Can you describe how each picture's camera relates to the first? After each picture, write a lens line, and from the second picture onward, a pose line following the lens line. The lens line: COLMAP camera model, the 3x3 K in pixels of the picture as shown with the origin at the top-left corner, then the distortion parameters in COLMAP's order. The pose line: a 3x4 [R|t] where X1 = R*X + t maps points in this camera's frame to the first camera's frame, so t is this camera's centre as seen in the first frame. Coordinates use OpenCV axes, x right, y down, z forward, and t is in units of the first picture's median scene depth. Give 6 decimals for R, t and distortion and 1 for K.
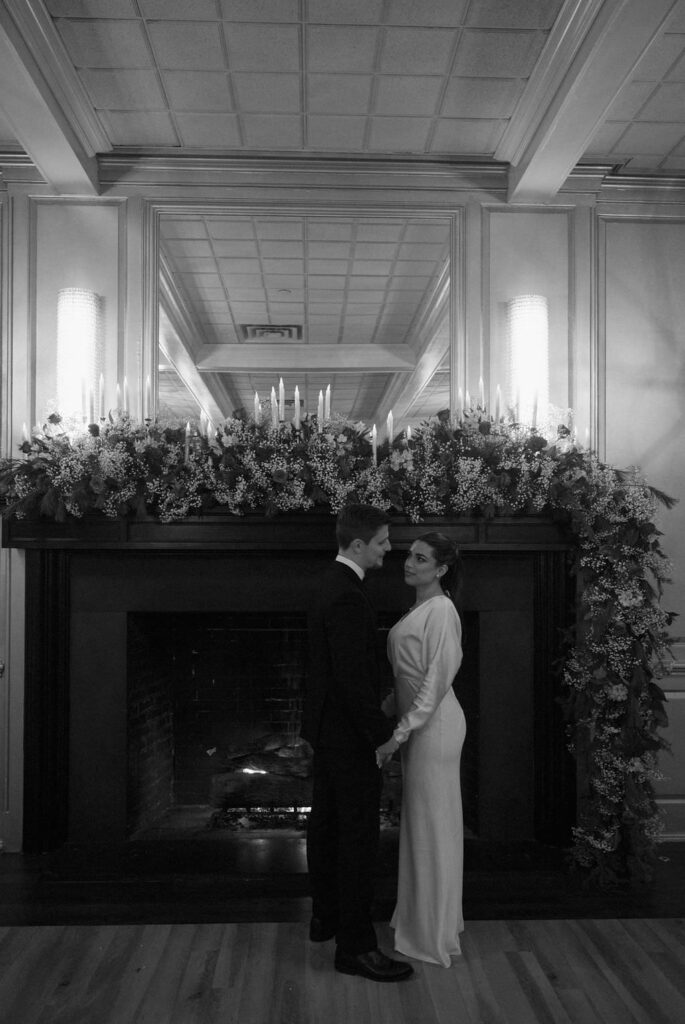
lens RADIAL K [[868.7, 0, 338.8], [0, 868.7, 538.3], [0, 0, 1]] dist [-0.003978, 0.015159]
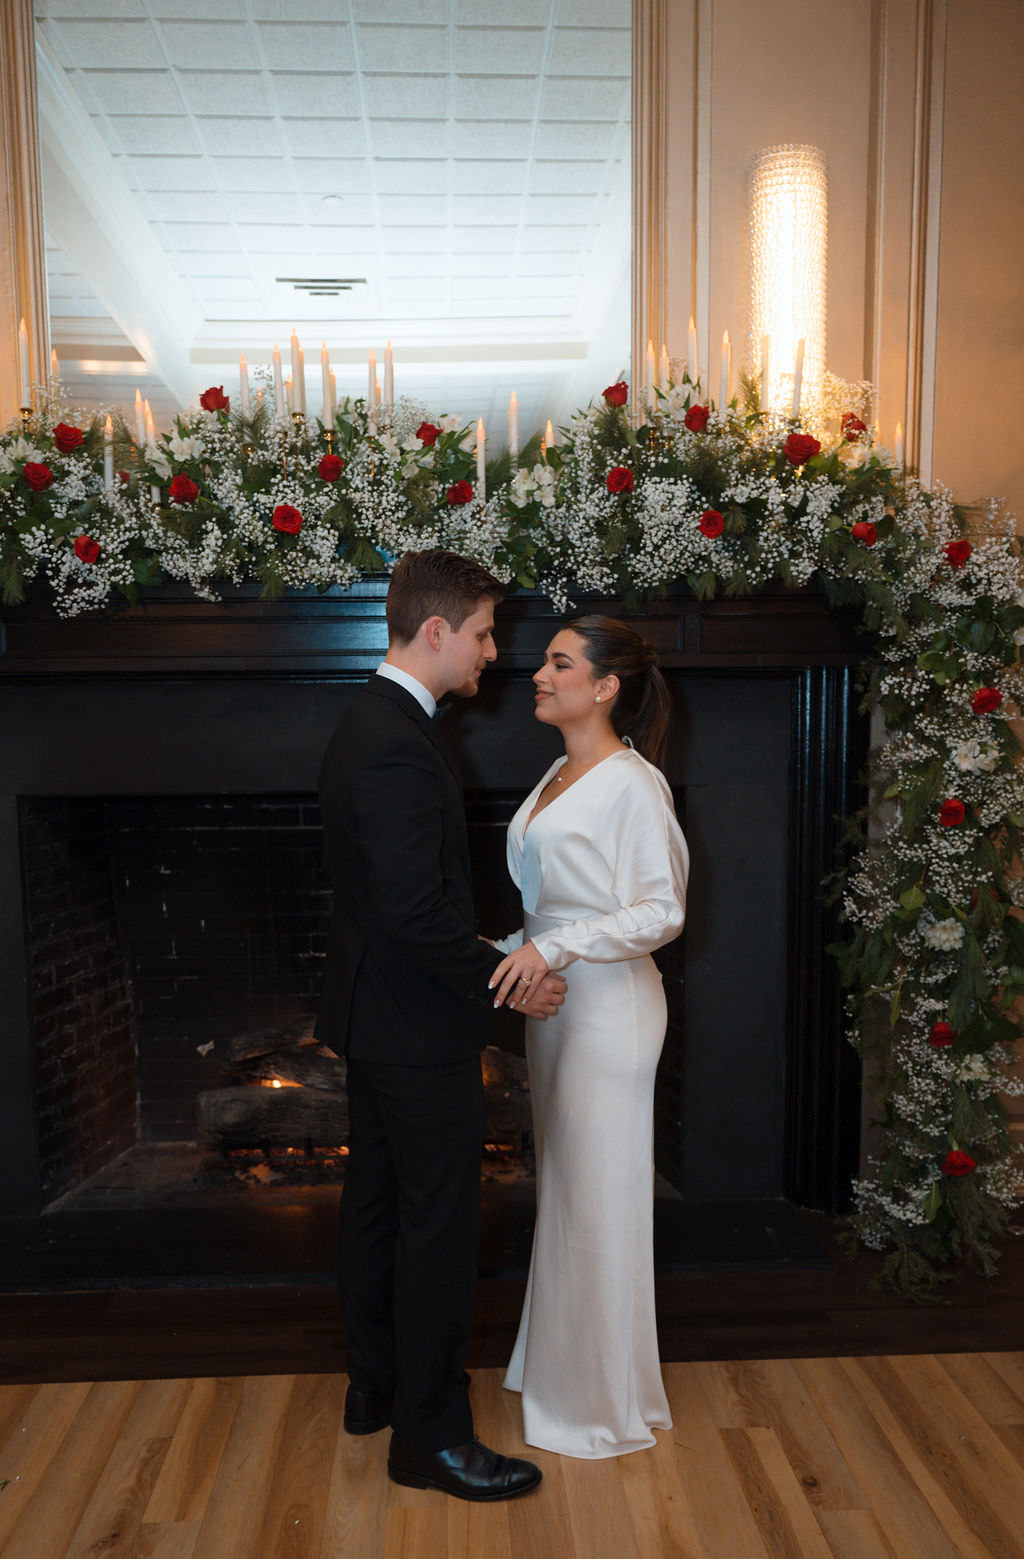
lens RADIAL K [[1347.3, 0, 508.8], [0, 1347.3, 882.3], [0, 0, 1]] dist [-0.000602, 0.001391]
pose [[0.999828, -0.013522, 0.012707, 0.046123], [0.011657, 0.990528, 0.136816, 0.030753], [-0.014436, -0.136644, 0.990515, 0.195433]]
